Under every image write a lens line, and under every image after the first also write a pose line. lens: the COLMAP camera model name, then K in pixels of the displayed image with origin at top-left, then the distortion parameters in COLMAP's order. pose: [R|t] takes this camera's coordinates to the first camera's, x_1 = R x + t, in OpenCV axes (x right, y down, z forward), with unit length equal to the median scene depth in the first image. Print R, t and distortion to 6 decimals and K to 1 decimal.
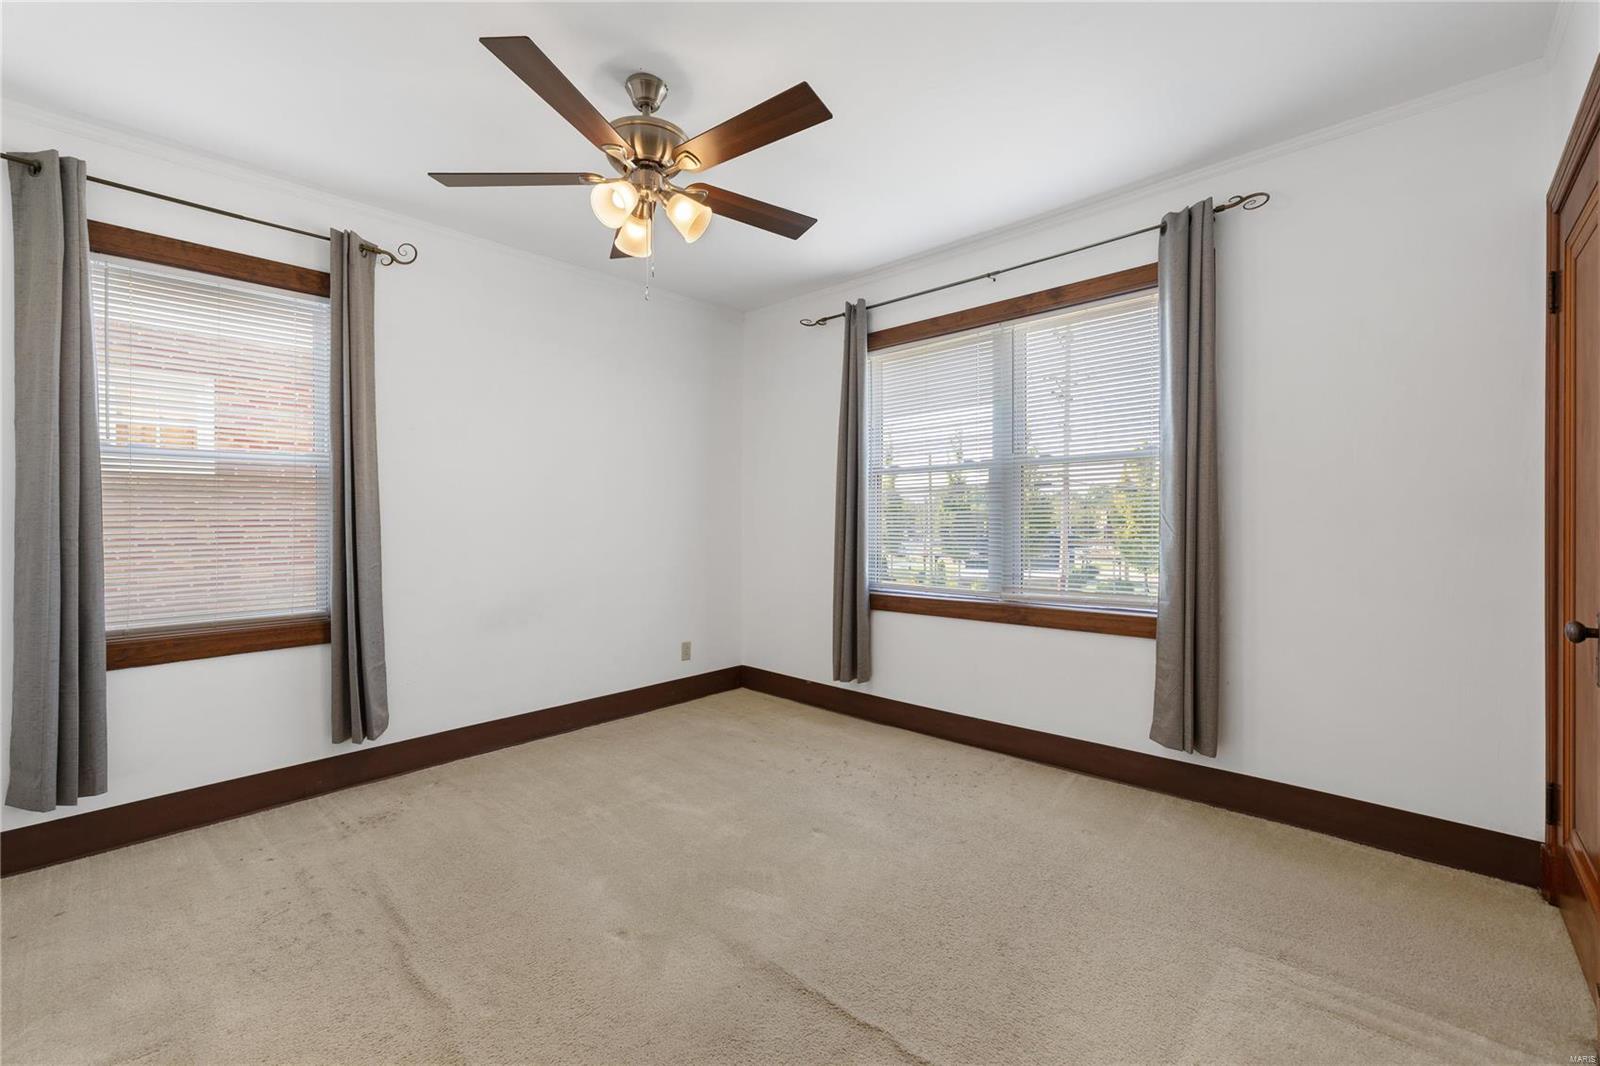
lens RADIAL K [[665.6, 0, 793.1], [0, 665.6, 523.2], [0, 0, 1]] dist [0.024097, -0.000001]
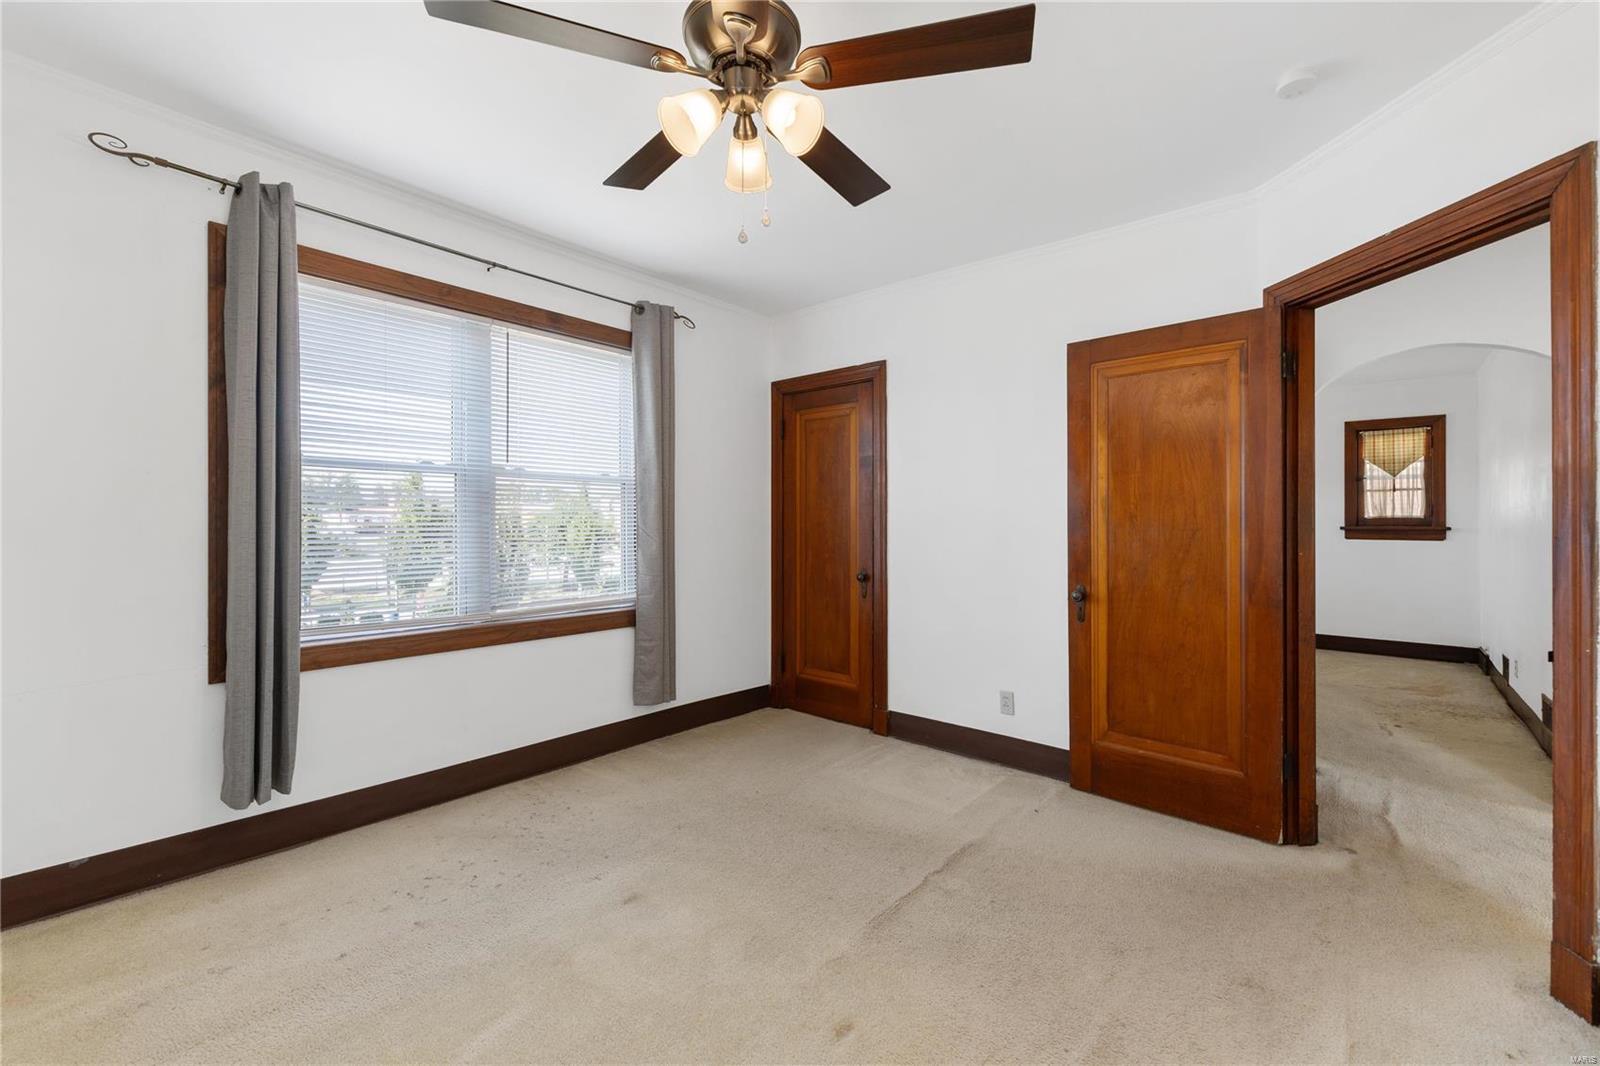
lens RADIAL K [[665.6, 0, 793.1], [0, 665.6, 523.2], [0, 0, 1]] dist [0.024097, -0.000001]
pose [[-0.012847, 0.014238, 0.999816, -0.660036], [0.010396, 0.999846, -0.014105, -0.000900], [-0.999863, 0.010212, -0.012993, 0.641582]]
